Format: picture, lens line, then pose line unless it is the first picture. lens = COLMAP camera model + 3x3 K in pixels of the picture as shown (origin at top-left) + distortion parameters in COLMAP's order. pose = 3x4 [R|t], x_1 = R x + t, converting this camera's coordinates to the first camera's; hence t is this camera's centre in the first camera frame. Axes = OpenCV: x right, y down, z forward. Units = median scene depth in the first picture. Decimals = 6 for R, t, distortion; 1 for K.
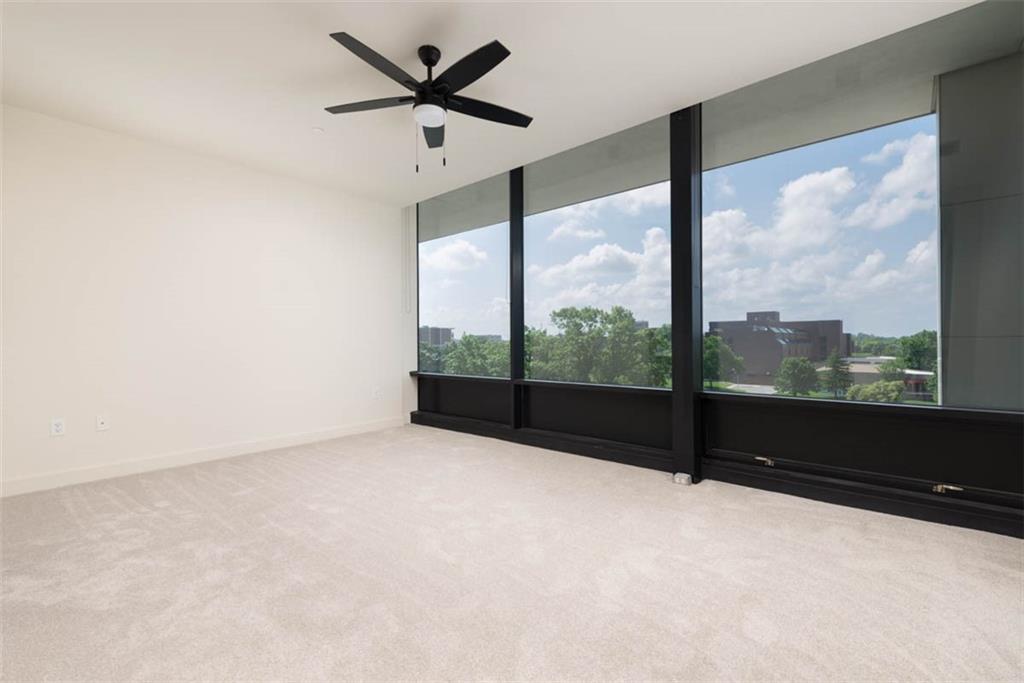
lens RADIAL K [[439.5, 0, 514.9], [0, 439.5, 341.0], [0, 0, 1]] dist [0.009314, -0.003694]
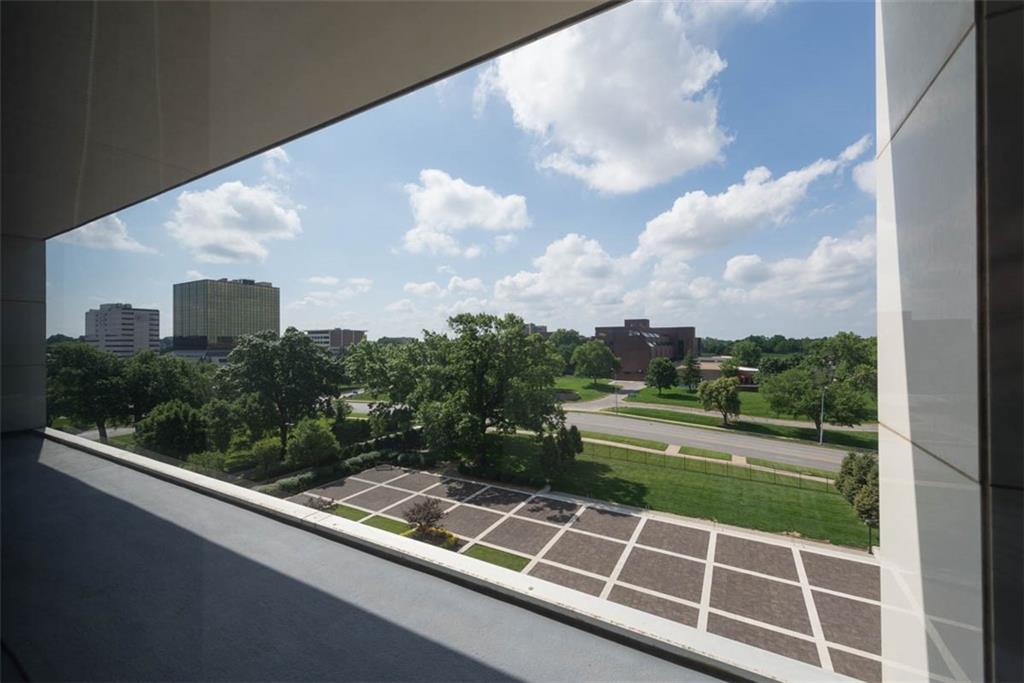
lens RADIAL K [[397.8, 0, 512.4], [0, 397.8, 343.6], [0, 0, 1]] dist [0.008411, -0.003008]
pose [[0.978301, 0.001564, 0.207184, 0.025386], [-0.001946, 0.999997, 0.001644, -0.004187], [-0.207181, -0.002011, 0.978301, 0.034088]]
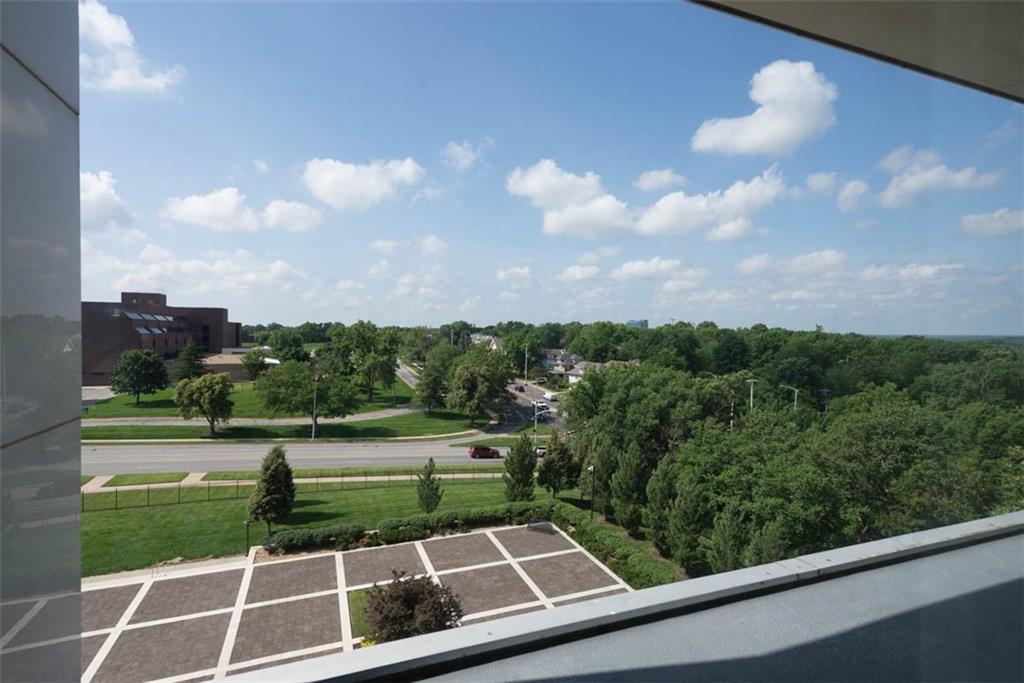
lens RADIAL K [[501.8, 0, 511.4], [0, 501.8, 341.7], [0, 0, 1]] dist [0.010692, -0.004733]
pose [[0.448867, -0.005794, 0.893580, 0.152536], [-0.015976, 0.999767, 0.014507, -0.005072], [-0.893456, -0.020787, 0.448669, -0.078223]]
